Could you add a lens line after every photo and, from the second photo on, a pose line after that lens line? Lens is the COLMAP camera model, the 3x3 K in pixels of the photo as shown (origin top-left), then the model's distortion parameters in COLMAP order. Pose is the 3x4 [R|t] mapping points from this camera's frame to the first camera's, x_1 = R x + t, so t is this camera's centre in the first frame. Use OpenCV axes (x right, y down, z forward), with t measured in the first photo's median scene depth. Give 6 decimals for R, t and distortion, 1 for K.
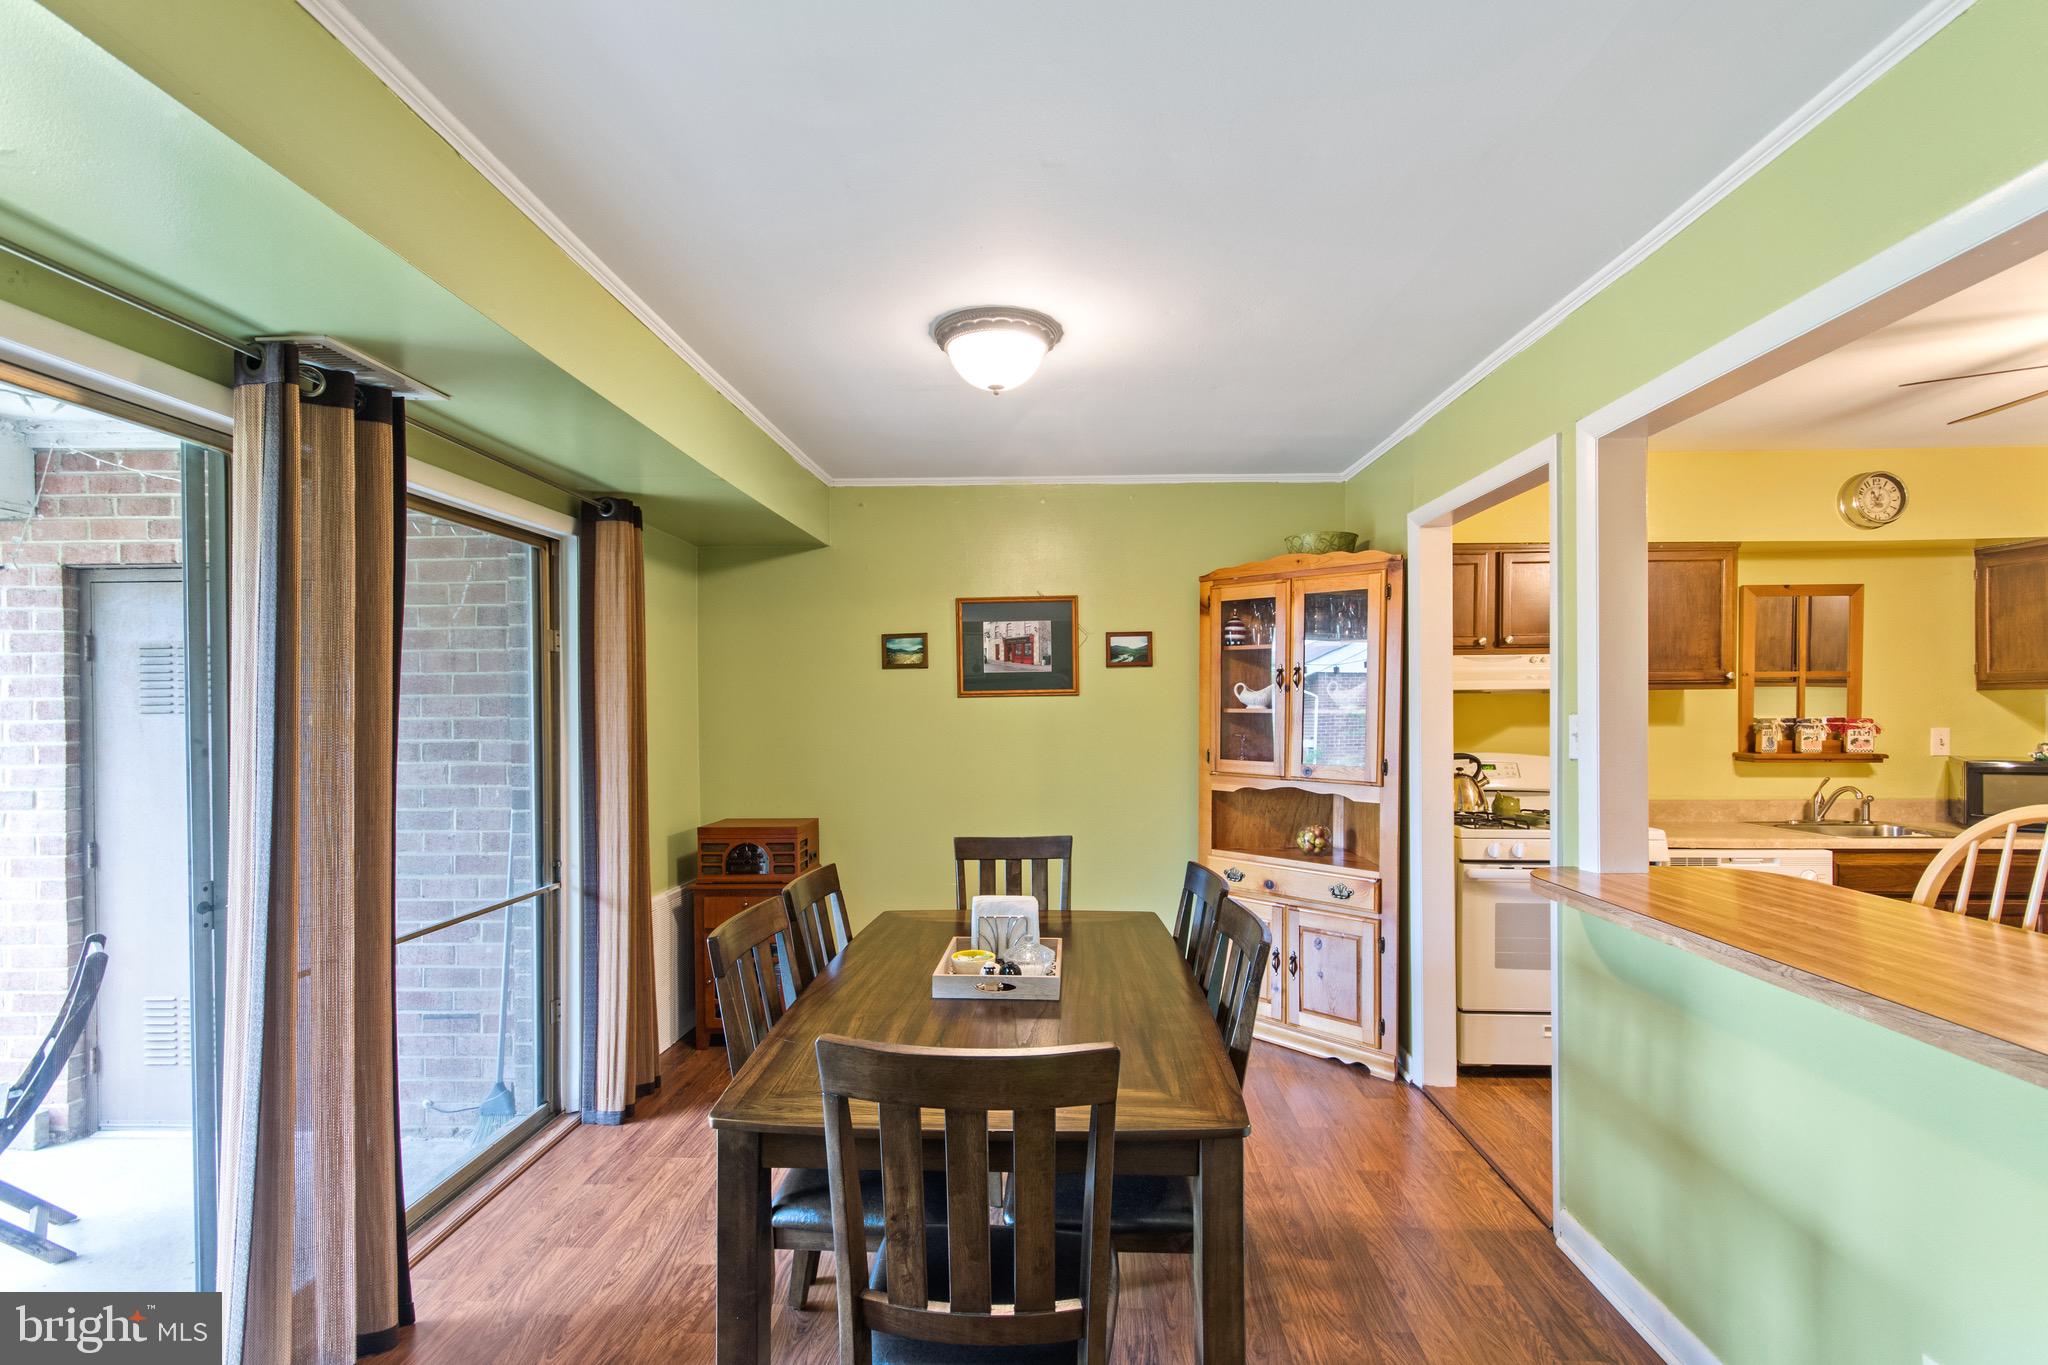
lens RADIAL K [[912.8, 0, 1021.0], [0, 912.8, 717.0], [0, 0, 1]] dist [0.010679, -0.000310]
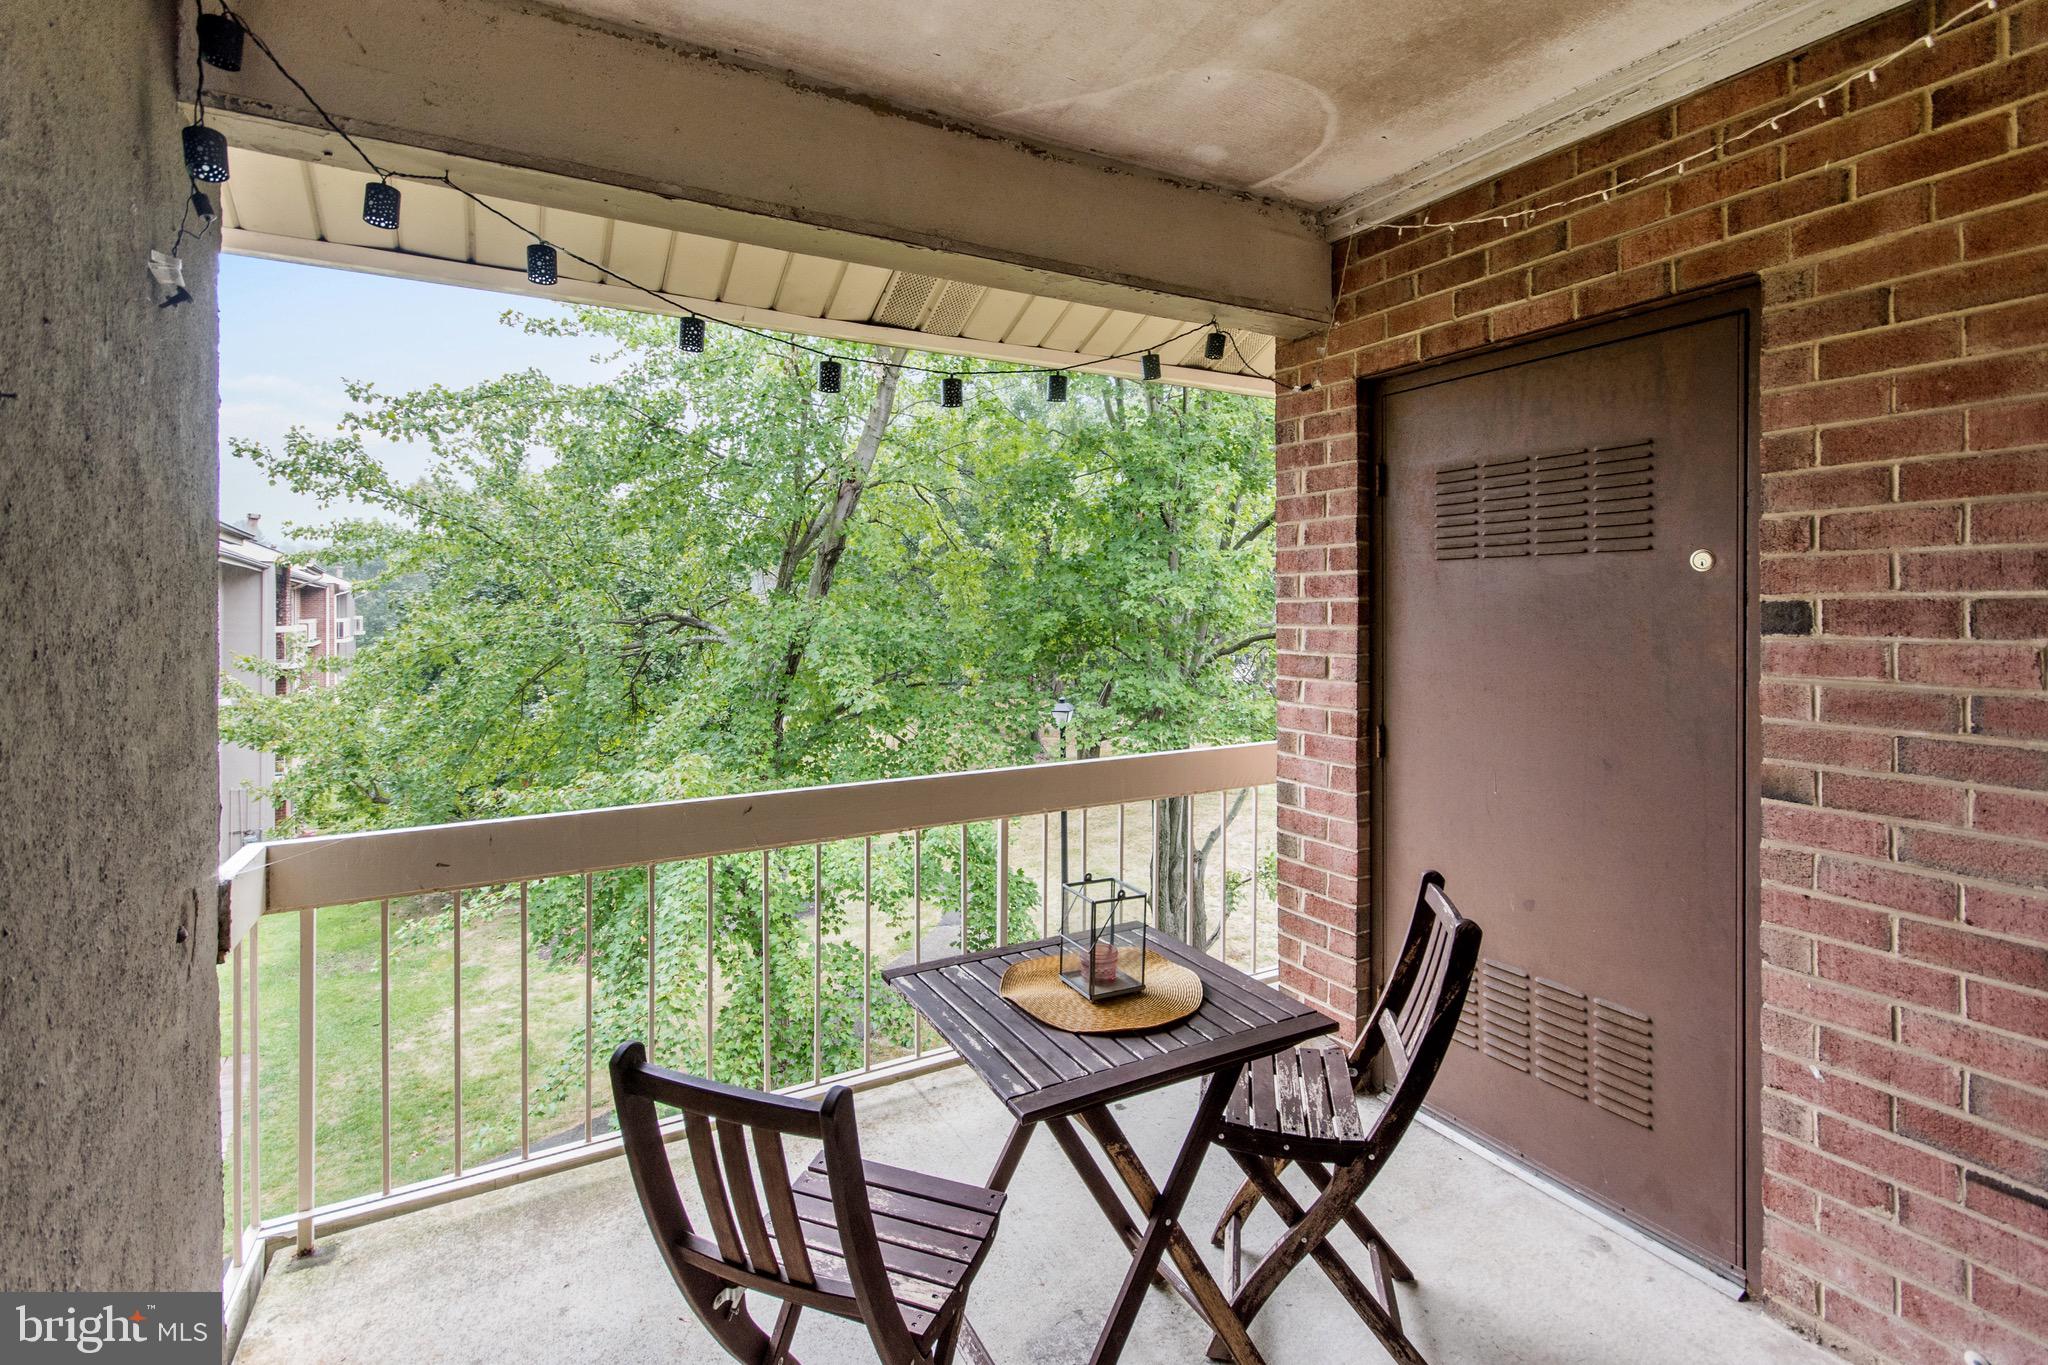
lens RADIAL K [[928.9, 0, 1023.9], [0, 928.9, 604.6], [0, 0, 1]] dist [0.001027, 0.000073]
pose [[0.518749, 0.005399, -0.854909, -0.476014], [-0.006811, 0.999974, 0.002182, 0.032144], [0.854899, 0.004691, 0.518773, 0.318577]]
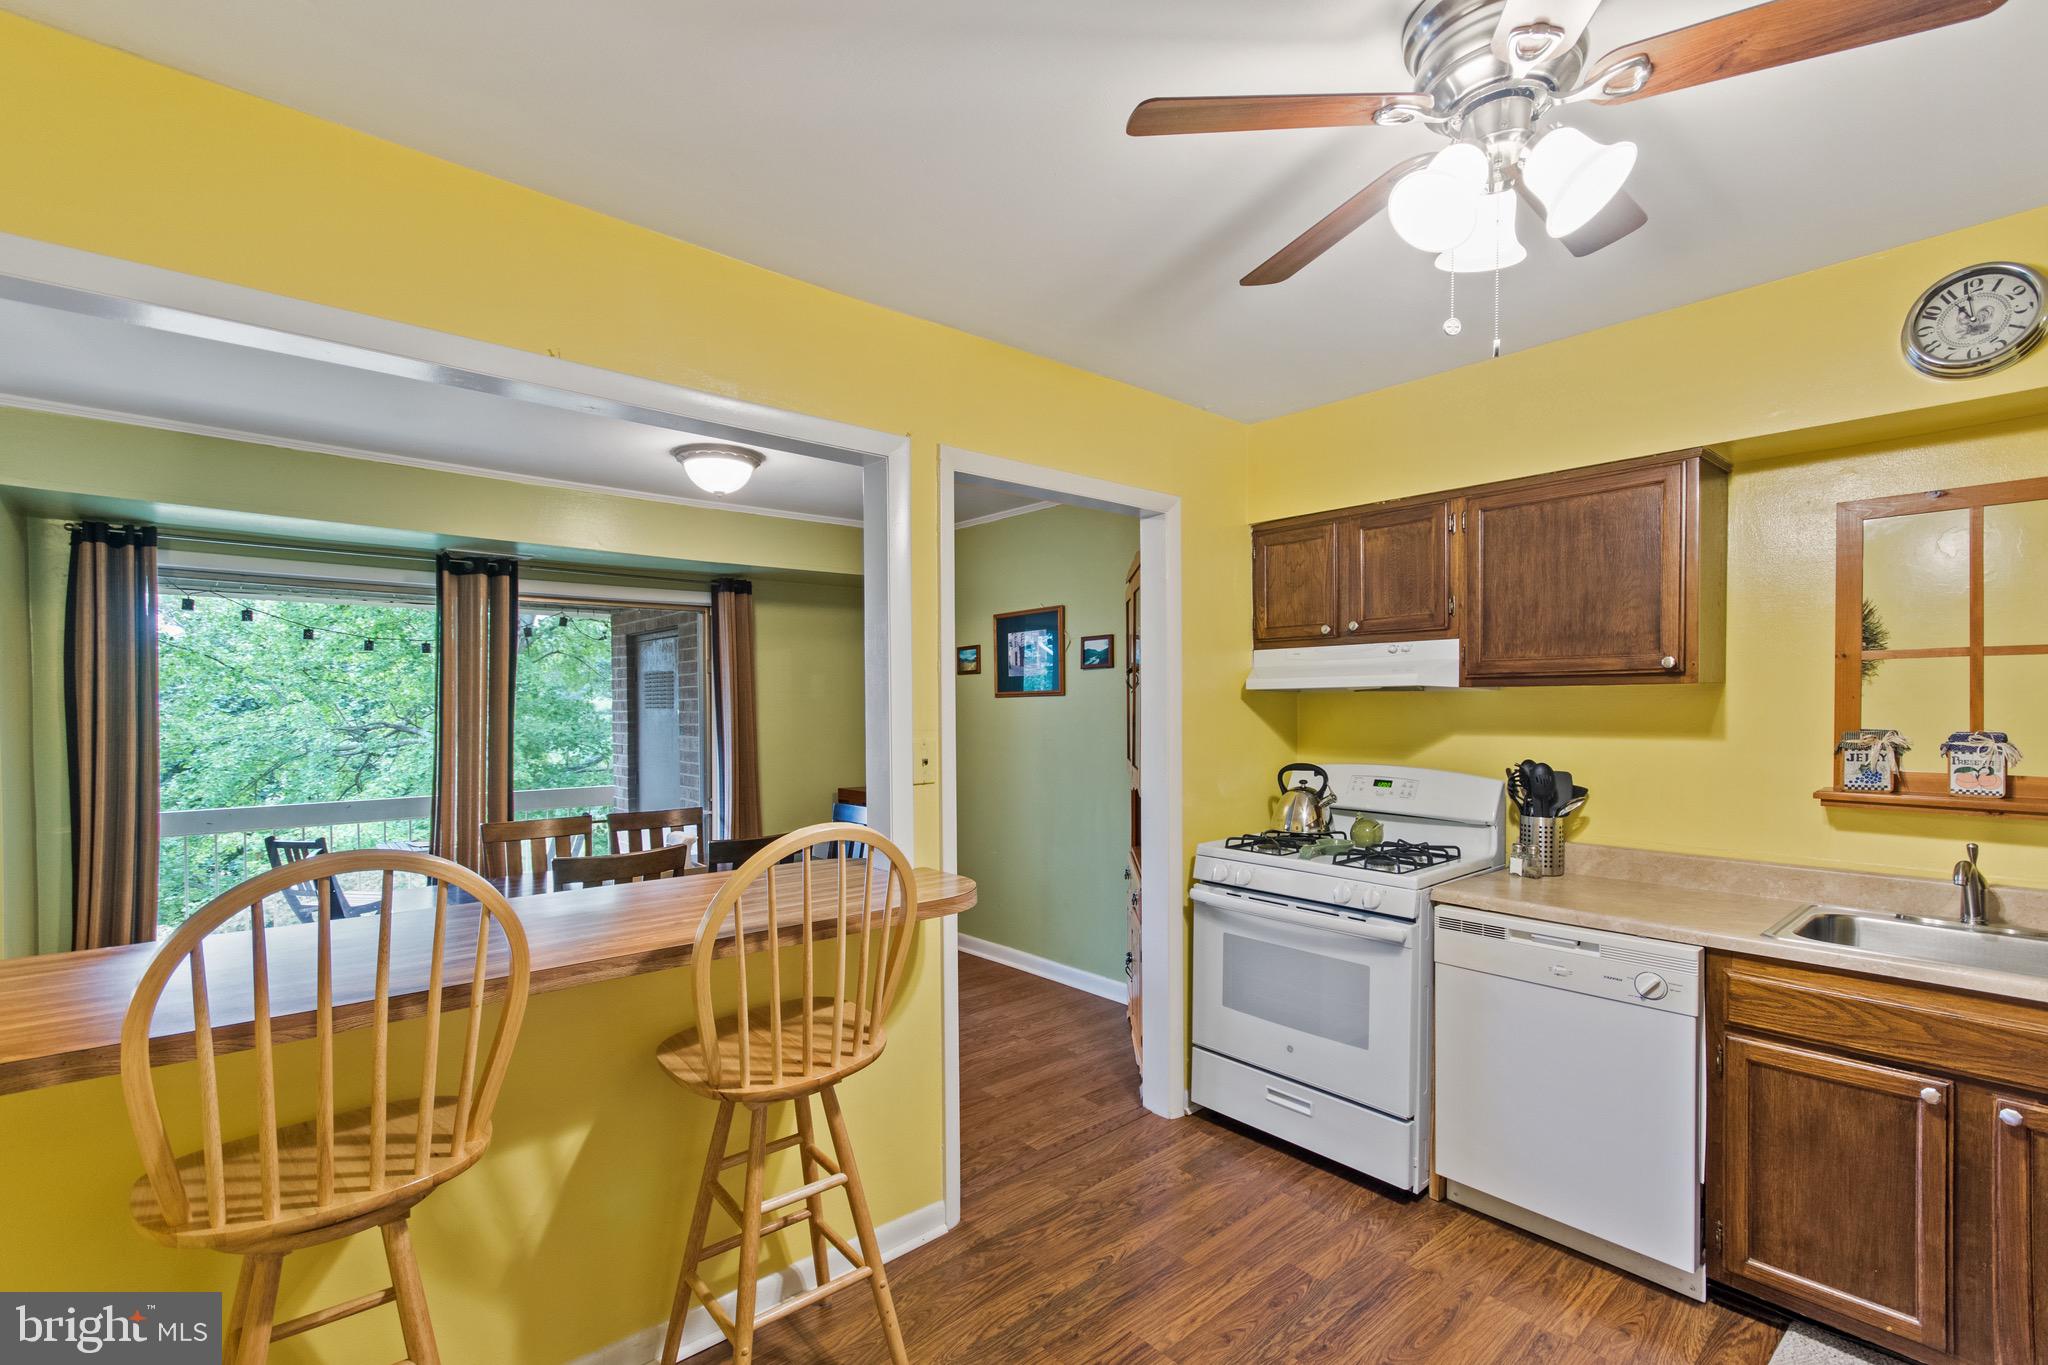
lens RADIAL K [[905.5, 0, 1030.8], [0, 905.5, 722.4], [0, 0, 1]] dist [0.000240, 0.000297]
pose [[0.684824, 0.017561, -0.728497, 1.009987], [-0.007481, 0.999826, 0.017070, -0.011778], [0.728670, -0.006240, 0.684837, 0.269354]]
